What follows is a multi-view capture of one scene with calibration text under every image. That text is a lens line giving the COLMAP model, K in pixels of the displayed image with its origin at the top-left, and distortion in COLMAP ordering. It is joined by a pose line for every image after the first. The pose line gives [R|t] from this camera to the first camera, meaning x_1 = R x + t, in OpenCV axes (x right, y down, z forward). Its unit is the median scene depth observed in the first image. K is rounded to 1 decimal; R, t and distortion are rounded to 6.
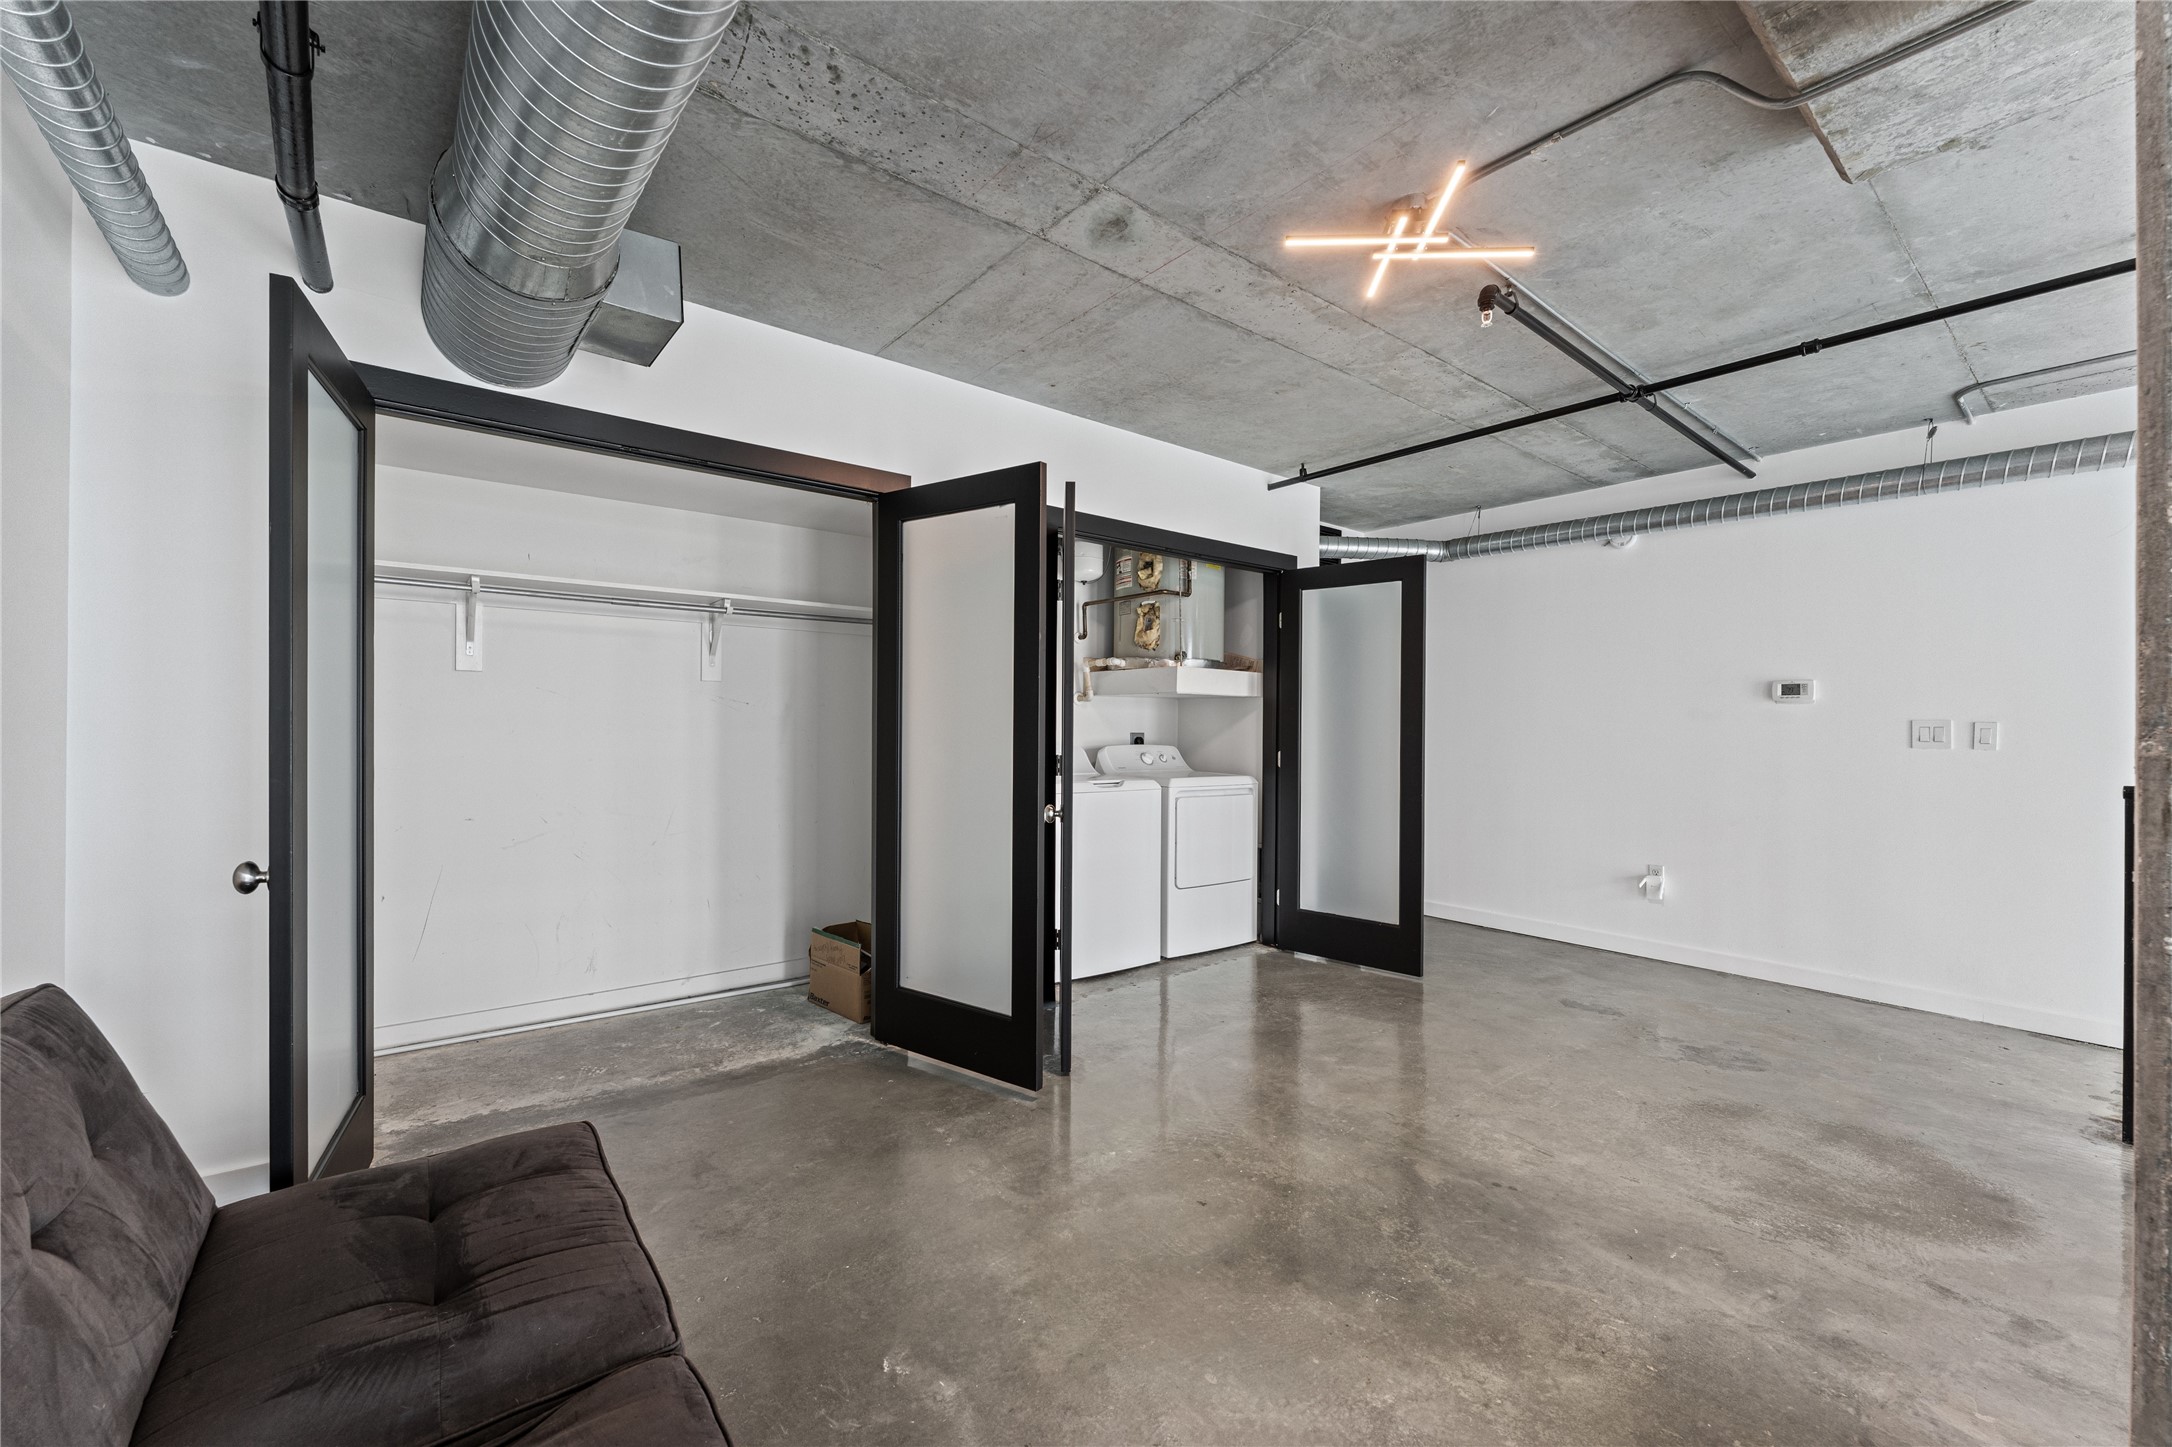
lens RADIAL K [[870.1, 0, 1091.9], [0, 870.1, 726.3], [0, 0, 1]] dist [0.000889, -0.000691]
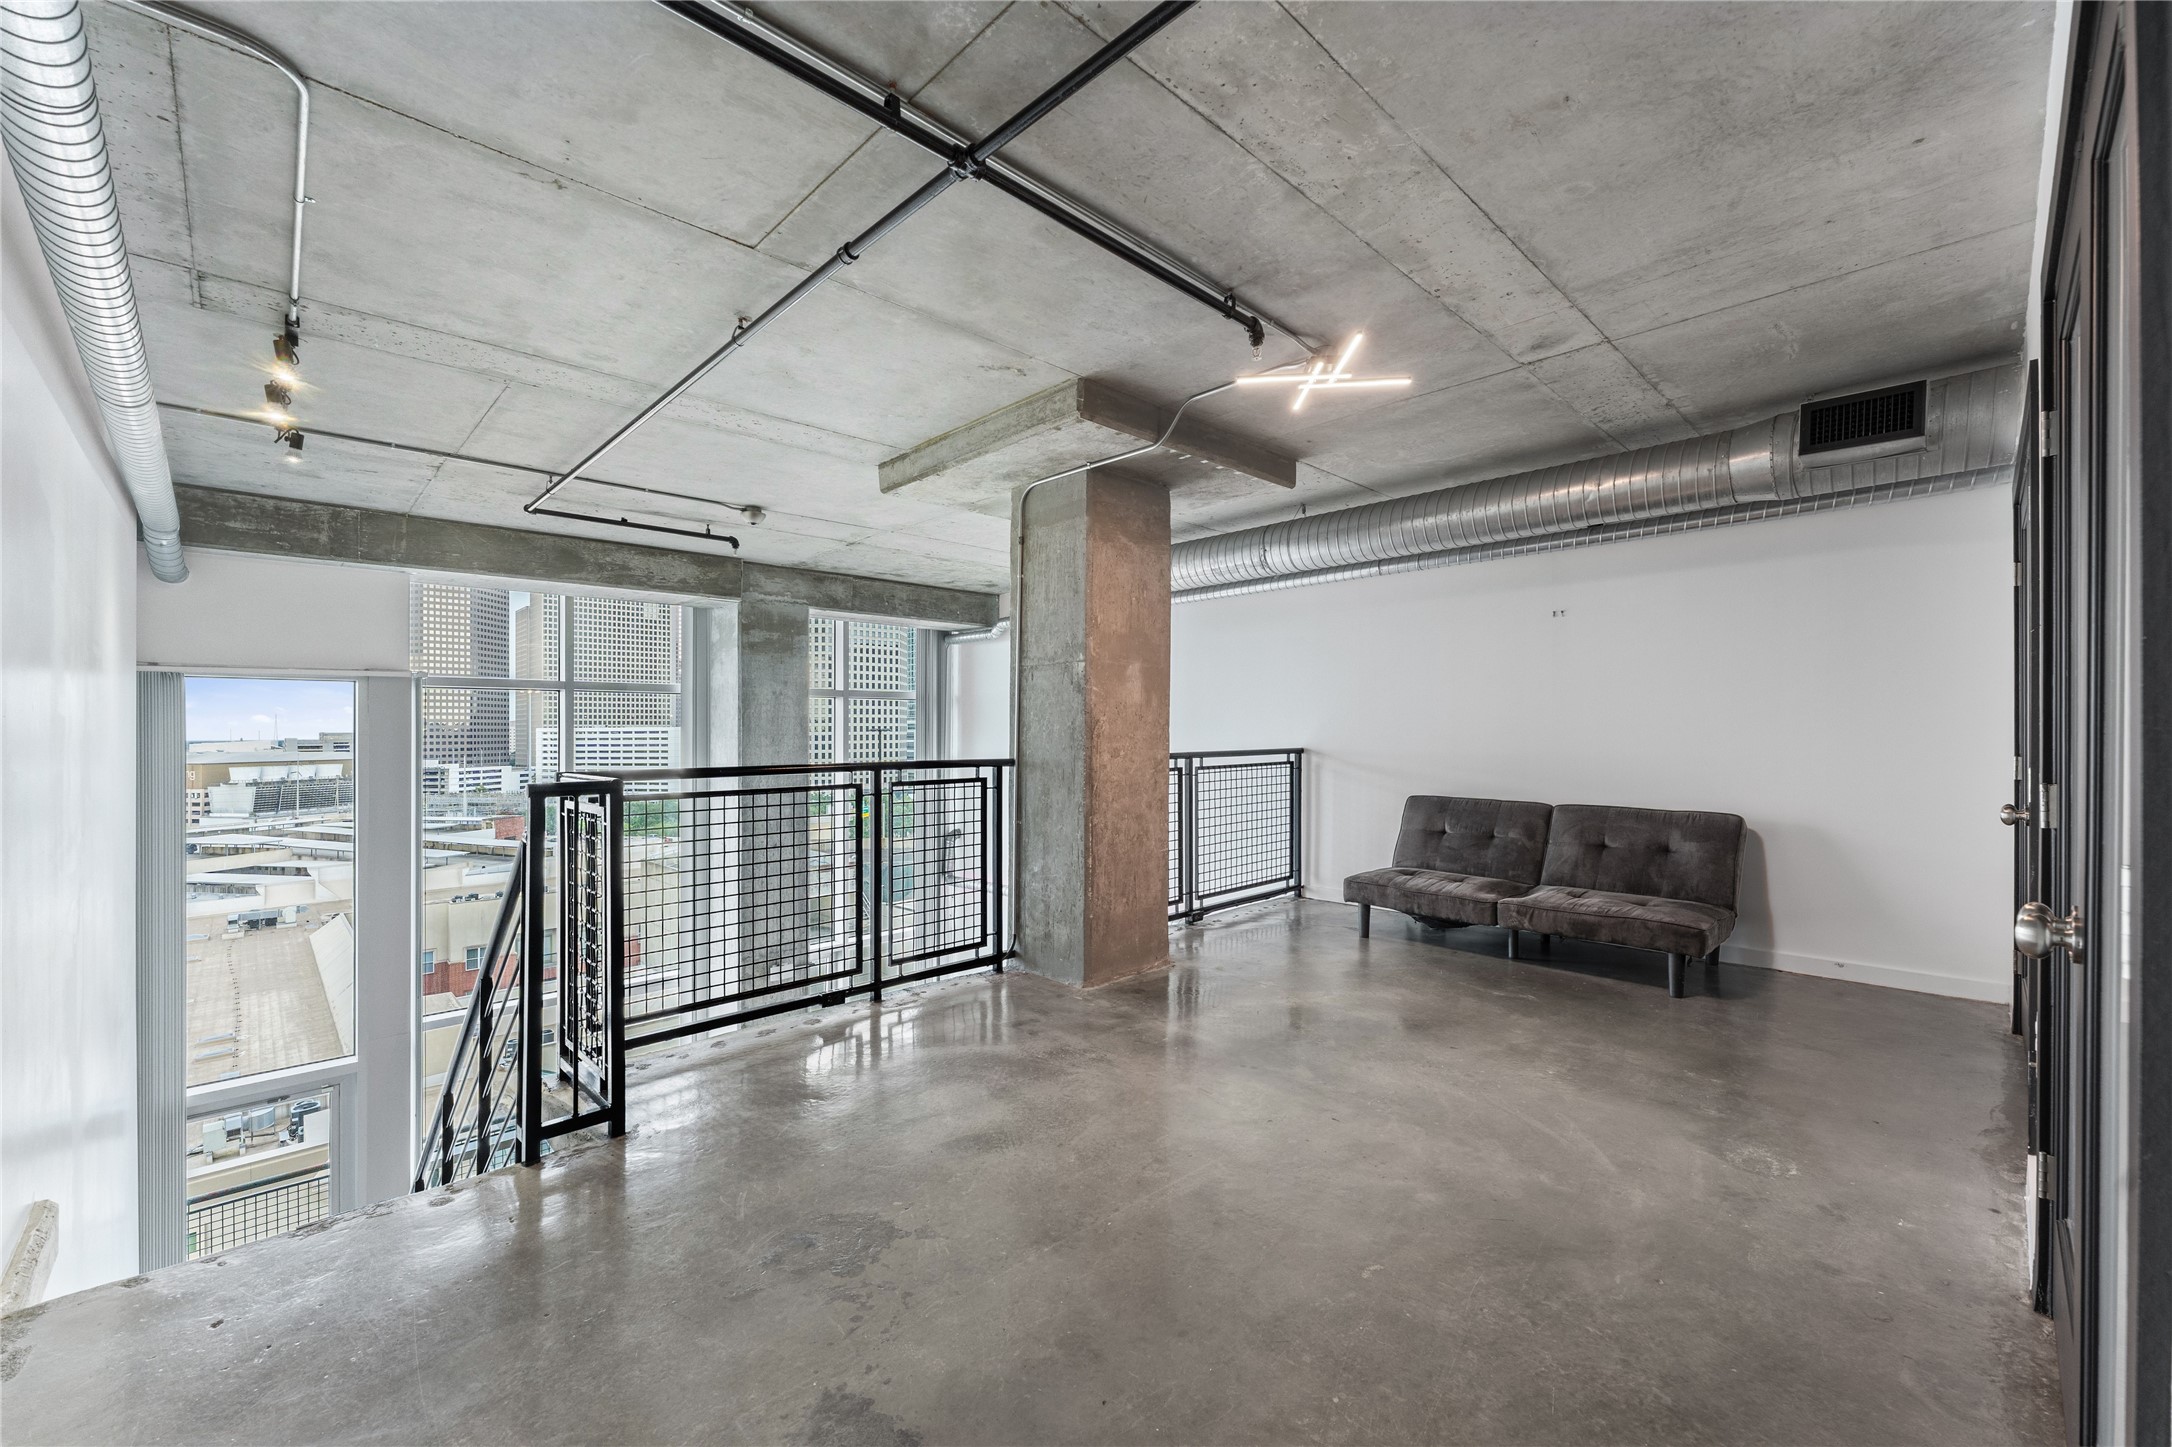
lens RADIAL K [[870.1, 0, 1090.1], [0, 870.1, 733.3], [0, 0, 1]] dist [0.000889, -0.000691]
pose [[-0.995811, -0.007025, -0.091169, 0.803961], [-0.007145, 0.999974, 0.000988, 0.013470], [0.091160, 0.001635, -0.995835, 2.203095]]
